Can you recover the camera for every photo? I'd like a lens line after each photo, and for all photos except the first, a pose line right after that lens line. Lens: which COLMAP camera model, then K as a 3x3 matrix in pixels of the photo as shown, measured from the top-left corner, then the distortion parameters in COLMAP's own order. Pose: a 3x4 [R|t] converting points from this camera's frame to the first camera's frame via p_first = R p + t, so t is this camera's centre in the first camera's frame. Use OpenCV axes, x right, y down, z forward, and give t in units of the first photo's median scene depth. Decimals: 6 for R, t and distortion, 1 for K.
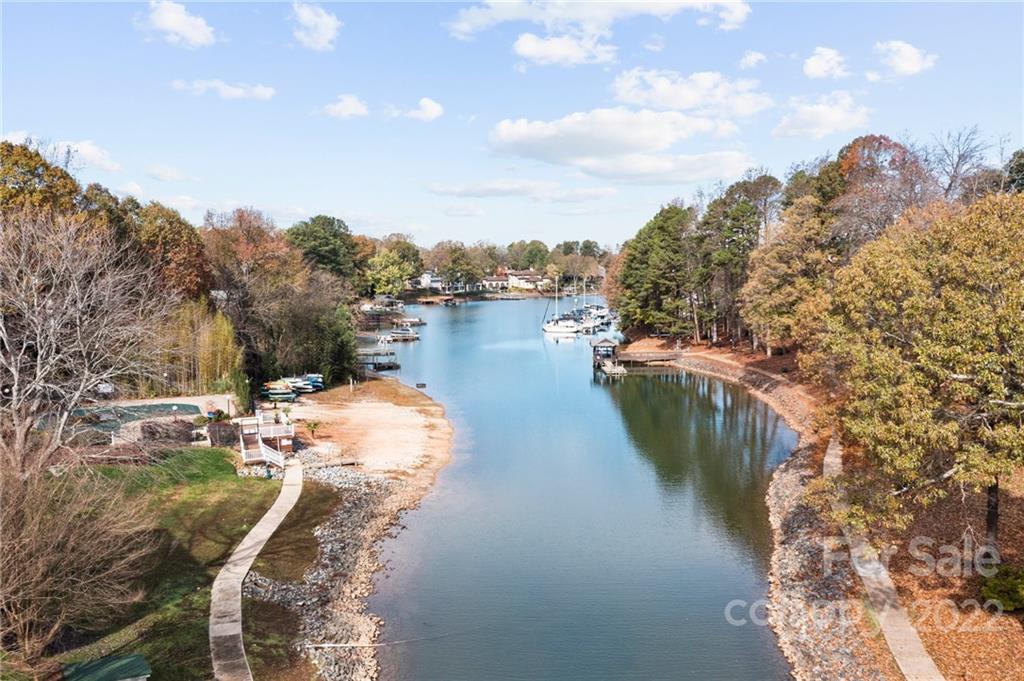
lens RADIAL K [[839.6, 0, 510.5], [0, 839.6, 343.2], [0, 0, 1]] dist [-0.011128, -0.006070]
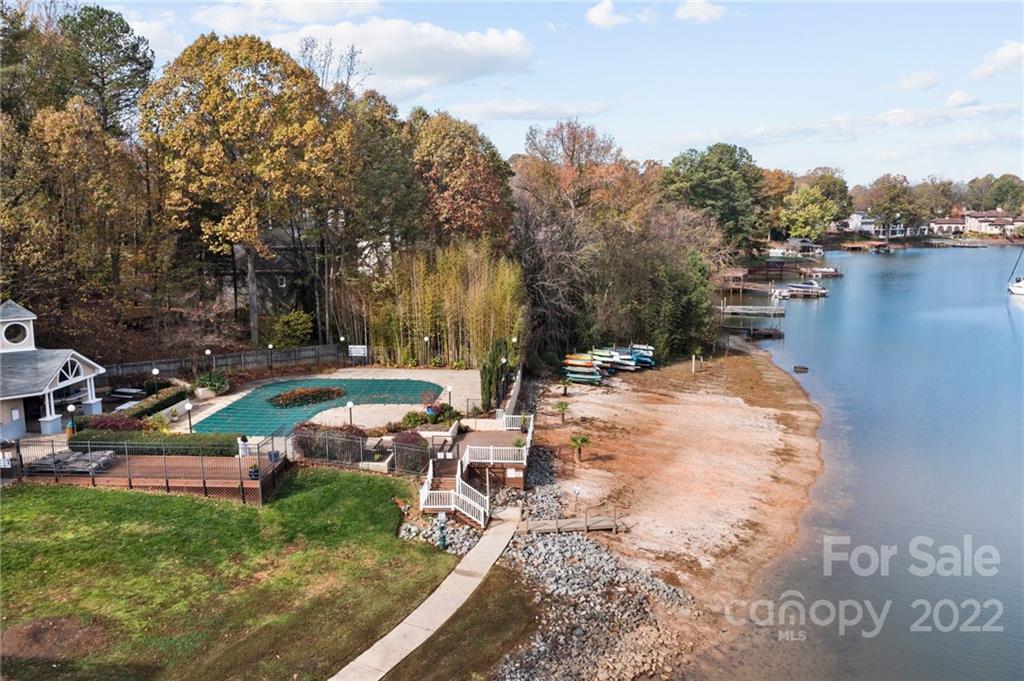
lens RADIAL K [[839.6, 0, 510.6], [0, 839.6, 333.7], [0, 0, 1]] dist [-0.011128, -0.006070]
pose [[0.877326, 0.071484, -0.474540, 0.004814], [-0.044175, 0.996675, 0.068466, -0.007481], [0.477857, -0.039104, 0.877567, 0.125165]]
